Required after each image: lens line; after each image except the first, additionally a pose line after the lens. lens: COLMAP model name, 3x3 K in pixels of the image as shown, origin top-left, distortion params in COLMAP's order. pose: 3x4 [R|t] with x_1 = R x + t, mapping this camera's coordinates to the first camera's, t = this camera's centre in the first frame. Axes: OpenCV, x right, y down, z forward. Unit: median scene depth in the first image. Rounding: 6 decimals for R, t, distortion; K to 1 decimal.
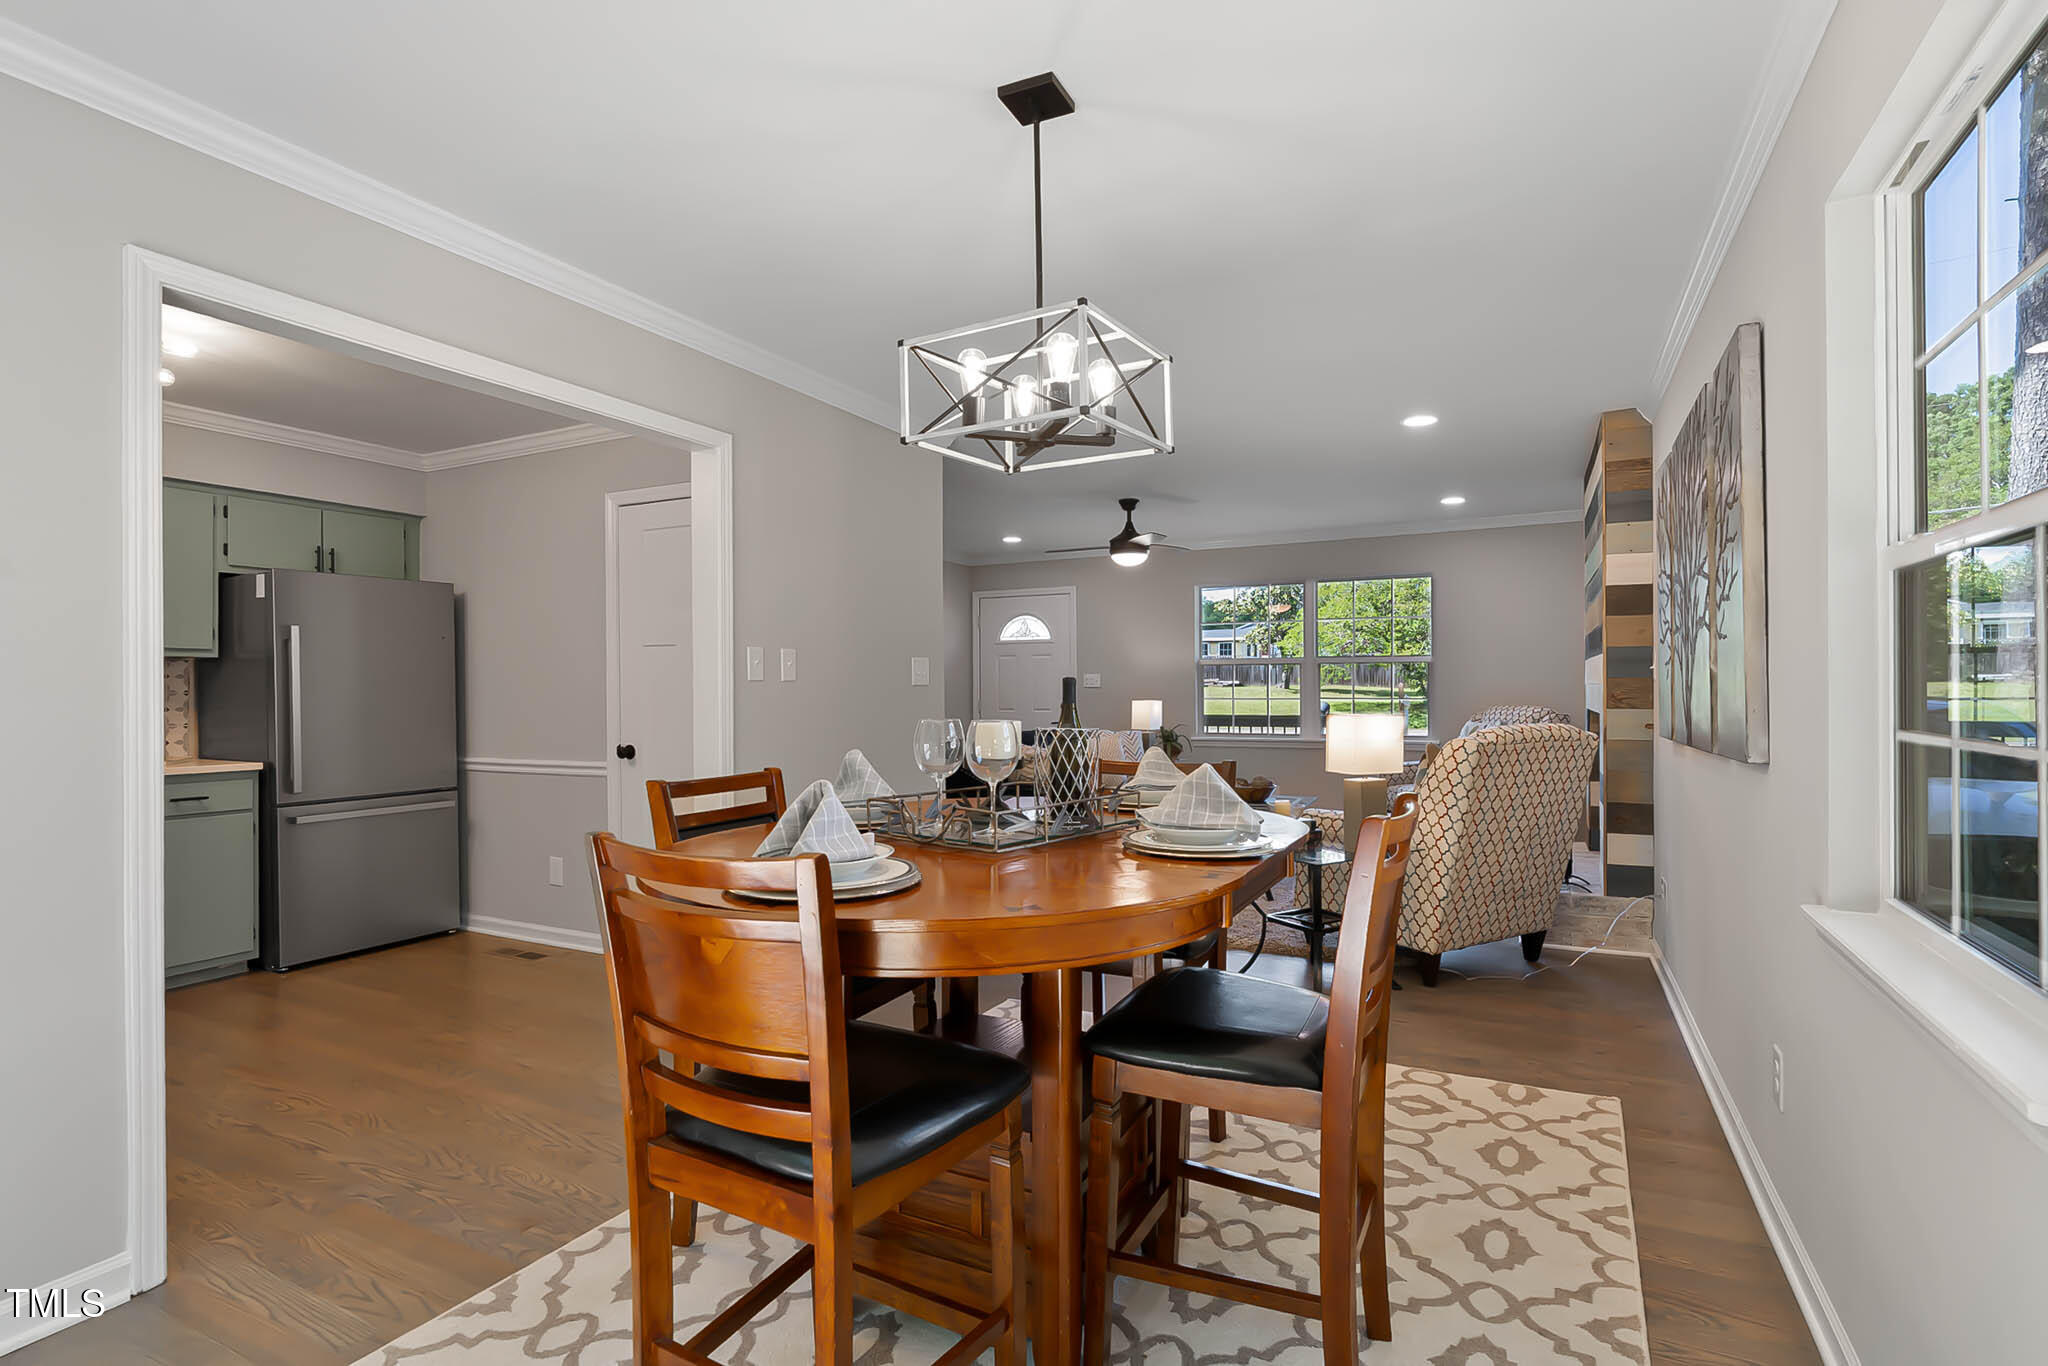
lens RADIAL K [[1001.9, 0, 1015.3], [0, 1001.9, 684.3], [0, 0, 1]] dist [-0.003579, -0.000228]
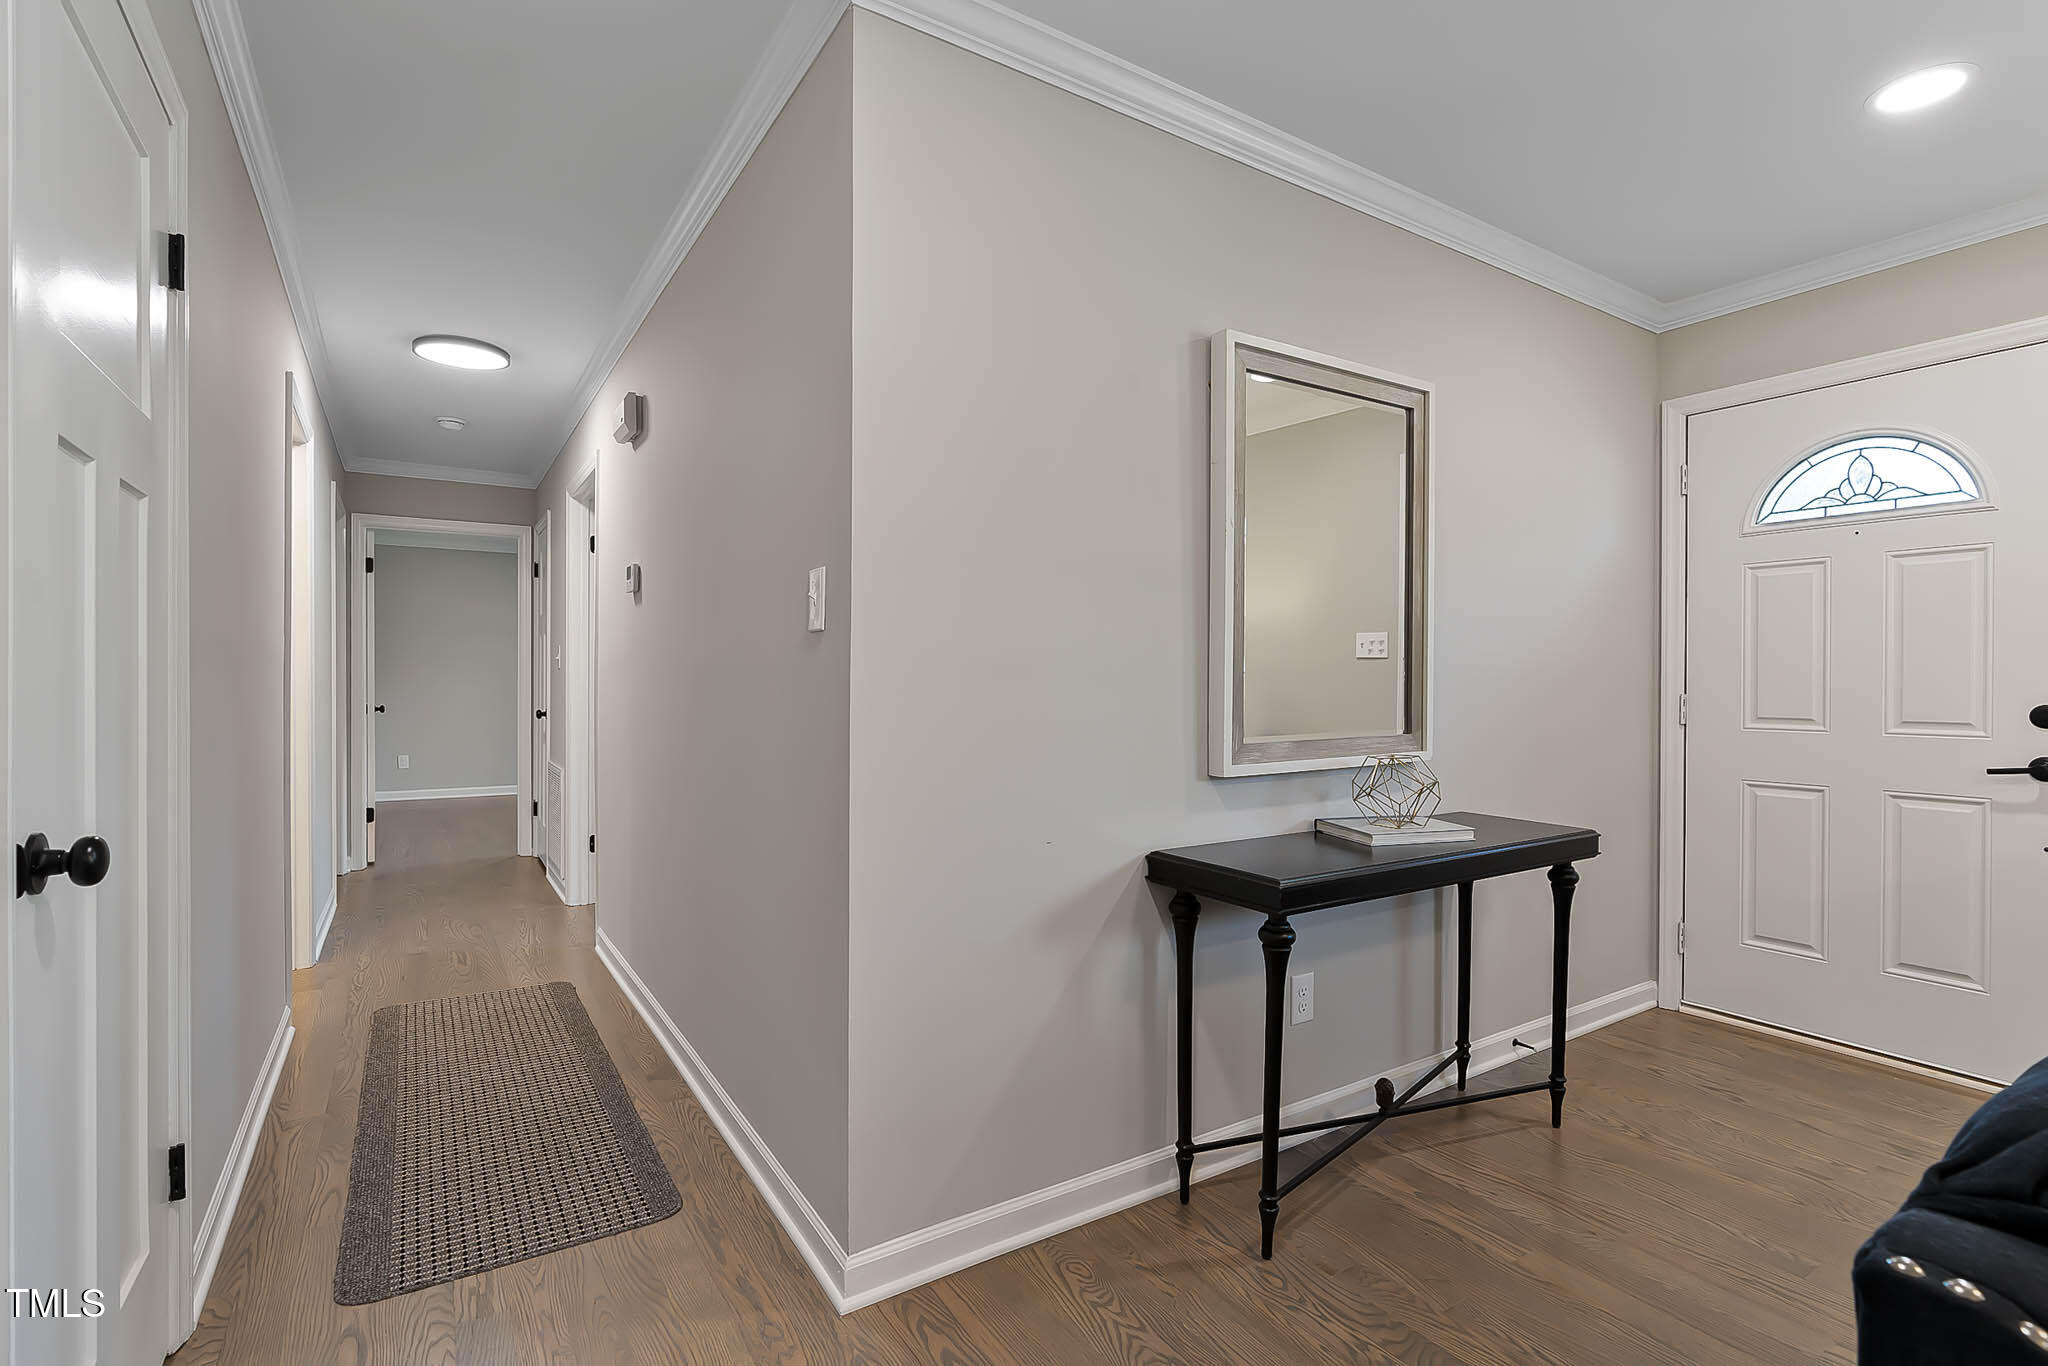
lens RADIAL K [[965.7, 0, 1022.1], [0, 965.7, 686.5], [0, 0, 1]] dist [-0.008526, -0.000146]
pose [[0.869558, 0.007233, -0.493778, -0.104018], [-0.004416, 0.999967, 0.006871, 0.016903], [0.493812, -0.003794, 0.869561, 0.821661]]
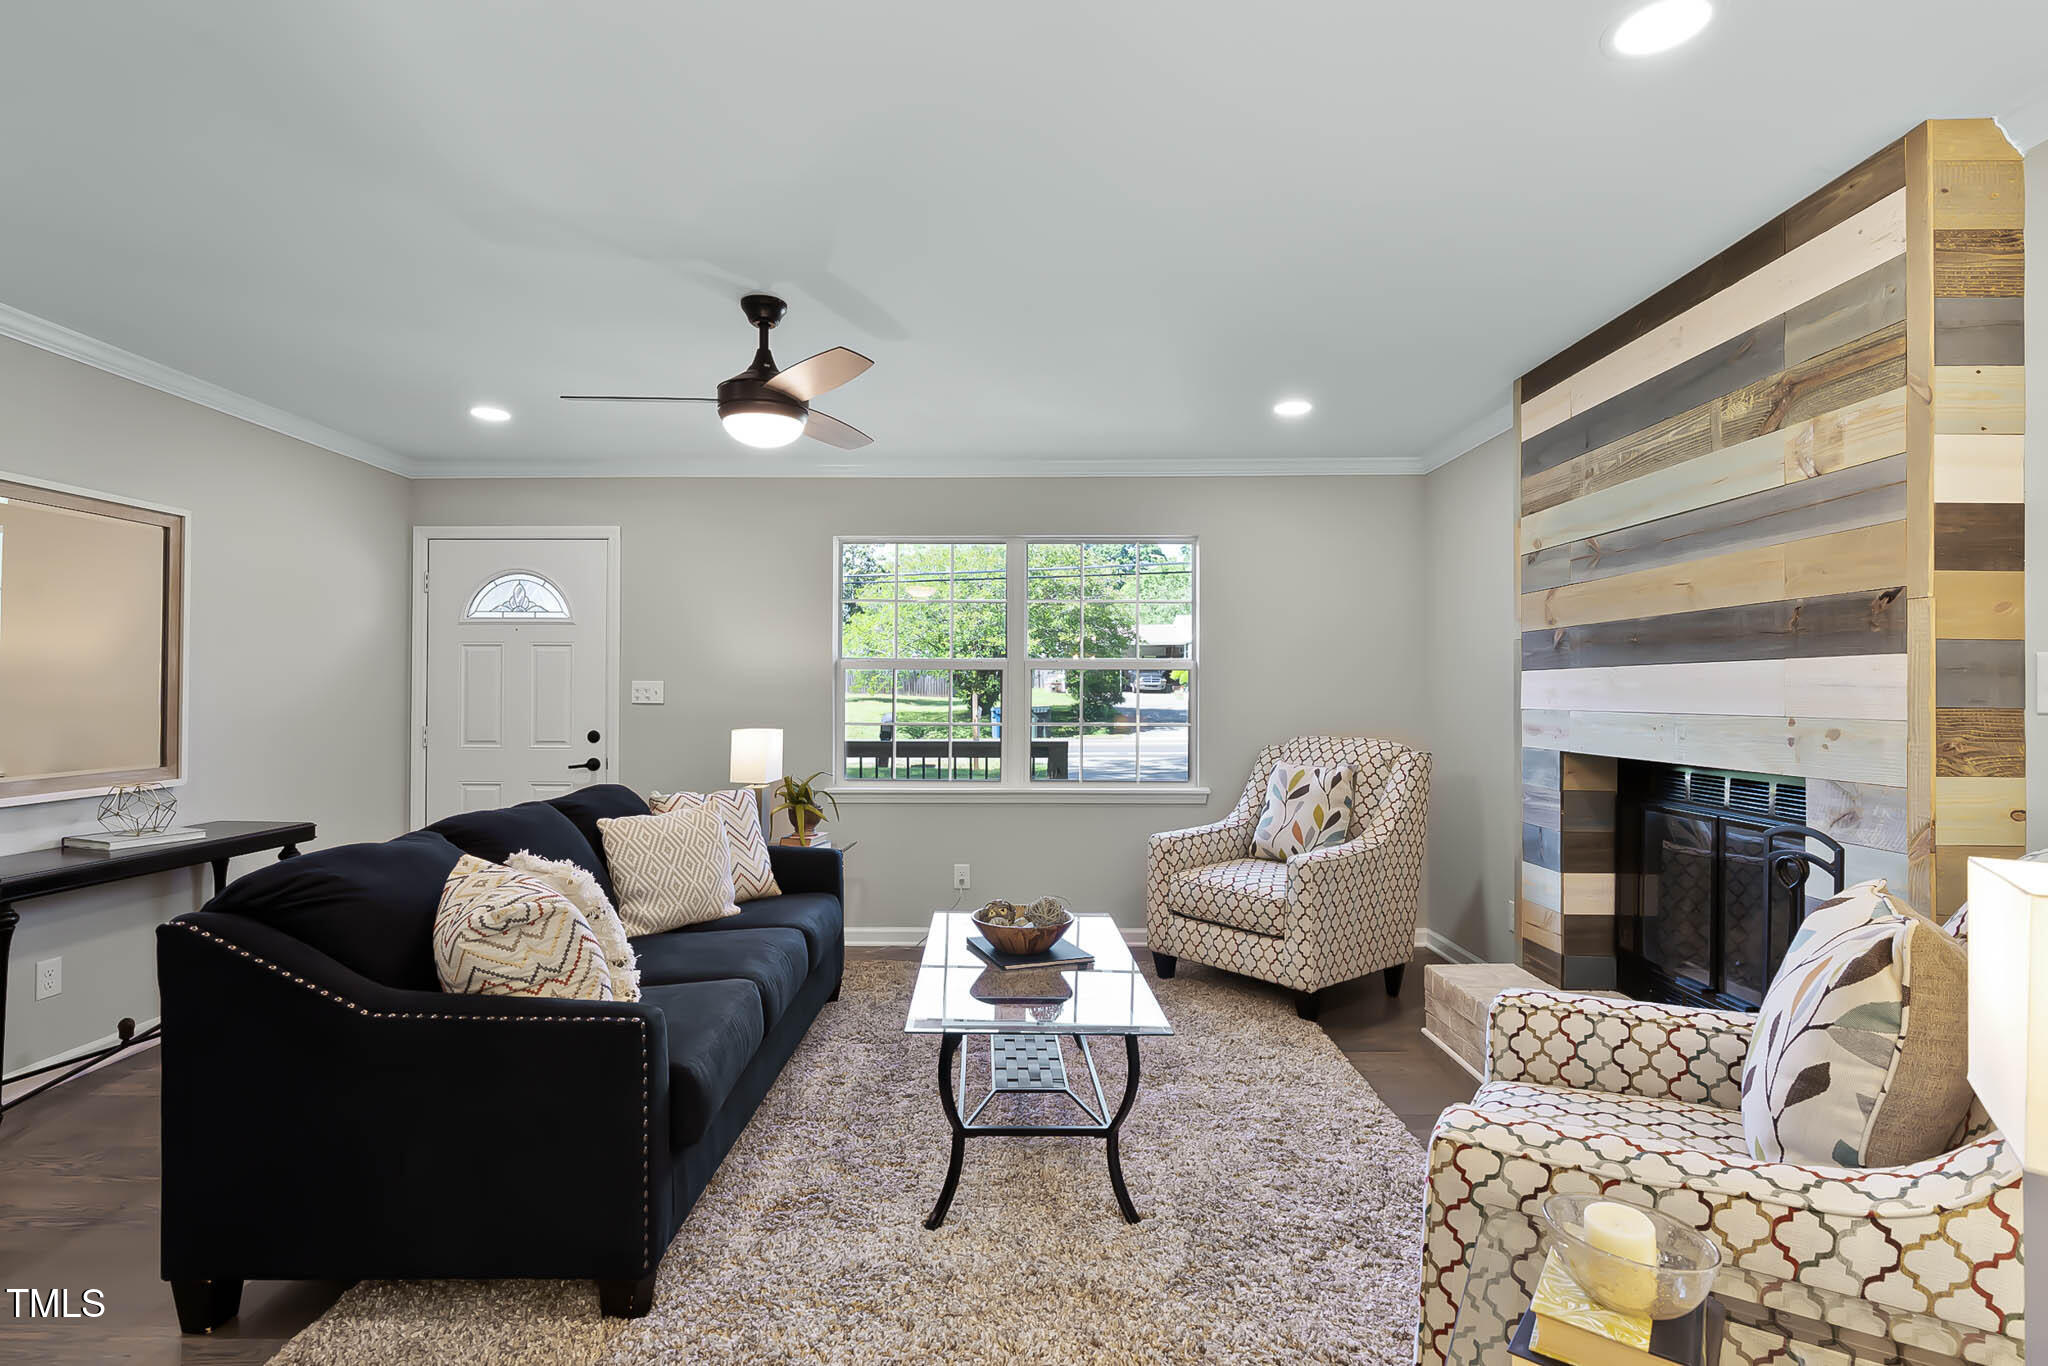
lens RADIAL K [[965.7, 0, 1011.3], [0, 965.7, 683.8], [0, 0, 1]] dist [-0.008526, -0.000146]
pose [[0.893102, 0.012295, 0.449685, 0.018877], [-0.008760, 0.999912, -0.009941, -0.006510], [-0.449768, 0.004939, 0.893132, 0.556461]]
